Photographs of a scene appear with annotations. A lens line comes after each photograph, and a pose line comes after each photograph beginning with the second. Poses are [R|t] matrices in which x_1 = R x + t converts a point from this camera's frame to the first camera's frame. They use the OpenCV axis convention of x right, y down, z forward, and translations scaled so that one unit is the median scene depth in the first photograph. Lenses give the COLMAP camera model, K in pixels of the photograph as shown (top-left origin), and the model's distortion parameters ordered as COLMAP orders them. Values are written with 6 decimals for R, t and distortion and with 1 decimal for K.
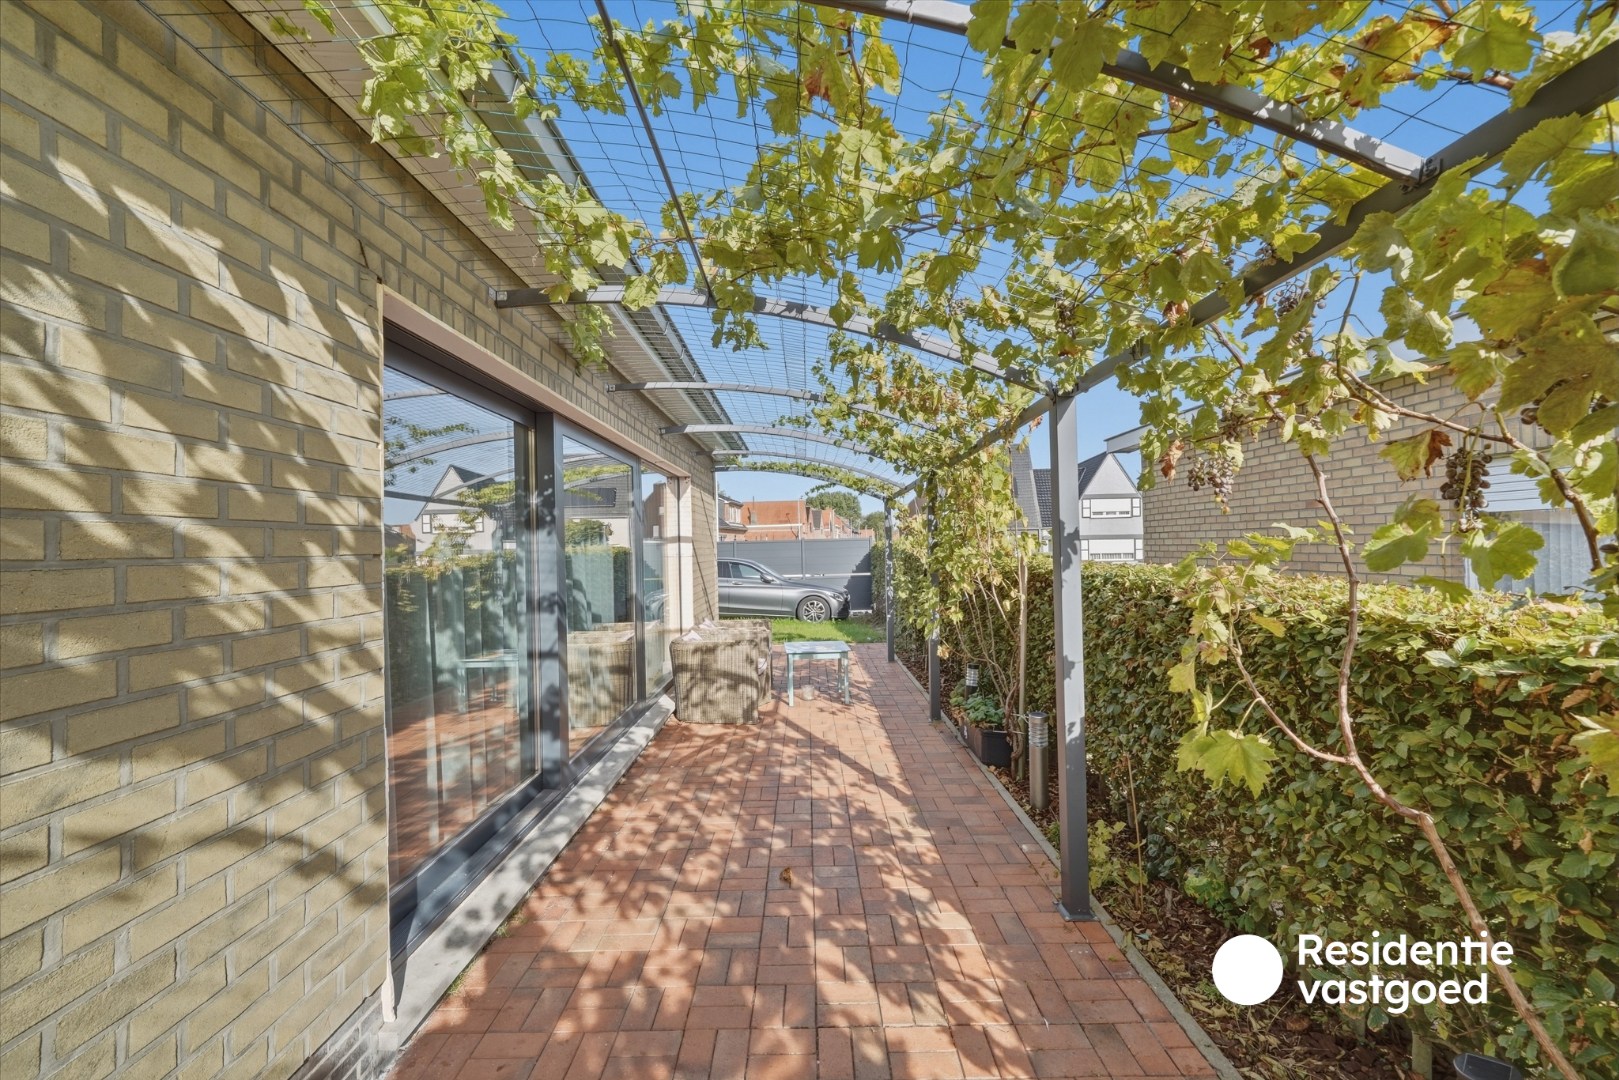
lens RADIAL K [[562.1, 0, 809.5], [0, 562.1, 540.0], [0, 0, 1]] dist [-0.020334, 0.000072]
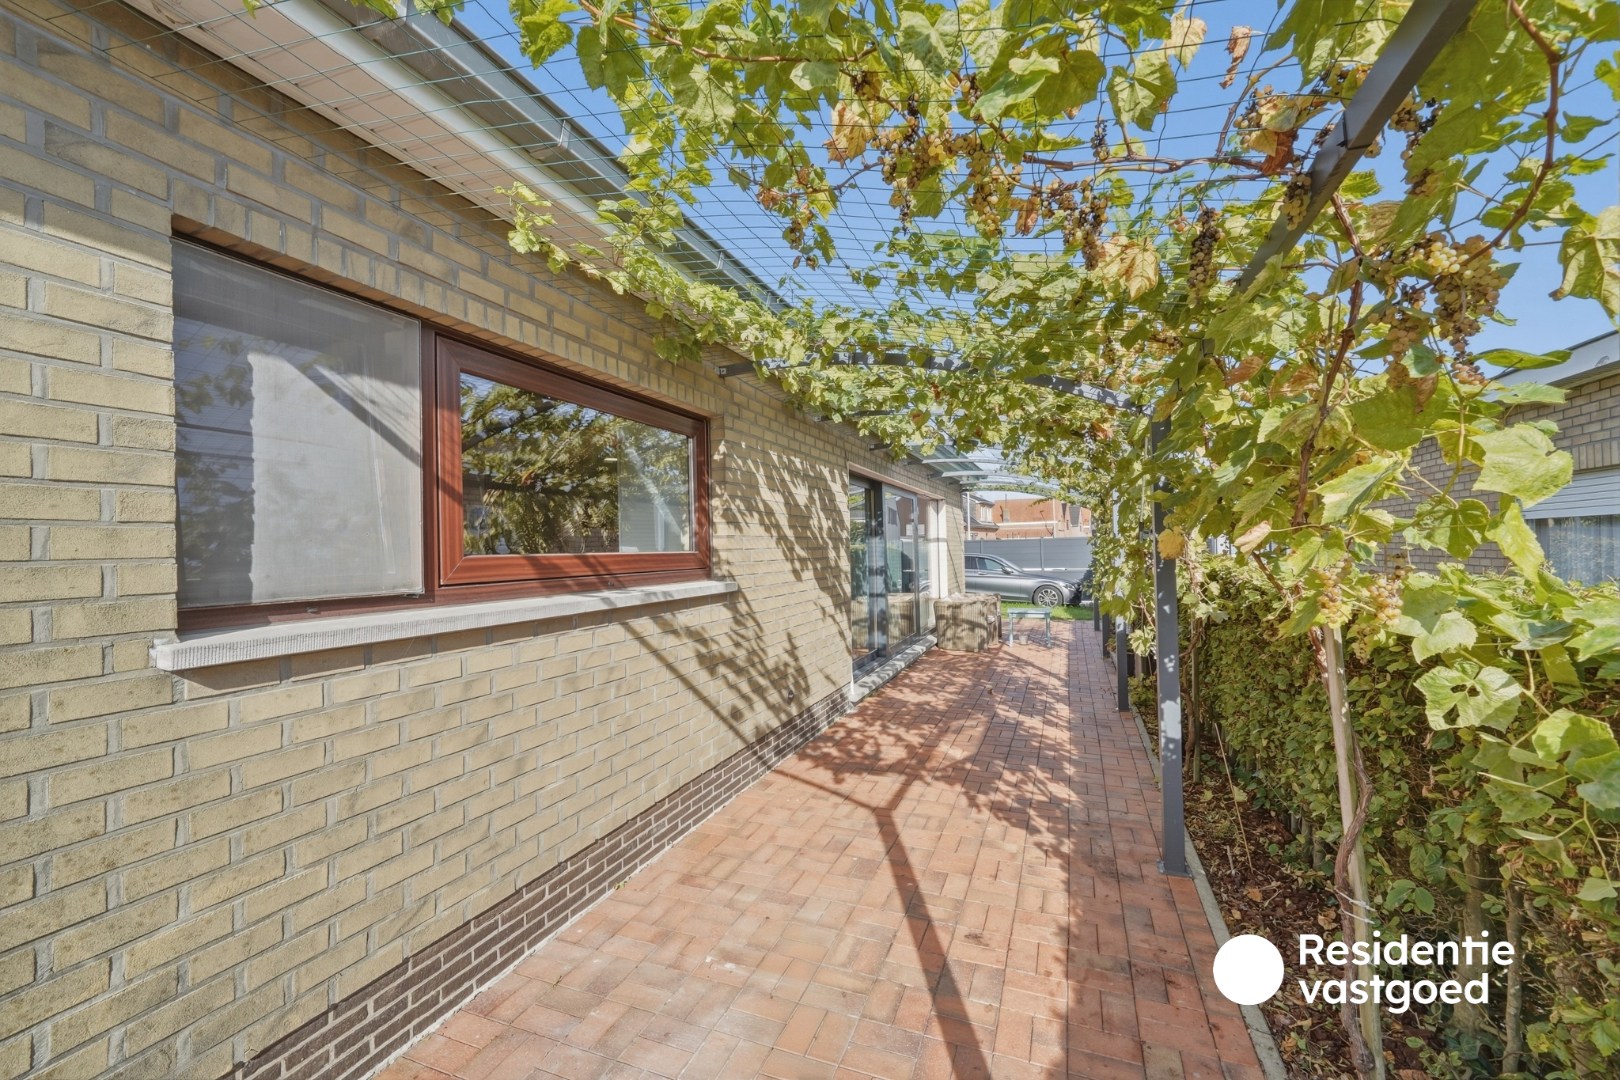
lens RADIAL K [[562.5, 0, 810.0], [0, 562.5, 540.0], [0, 0, 1]] dist [-0.020334, 0.000072]
pose [[0.904411, -0.001330, -0.426661, 0.135340], [0.003204, 0.999988, 0.003675, -0.009171], [0.426651, -0.004691, 0.904404, -0.684346]]
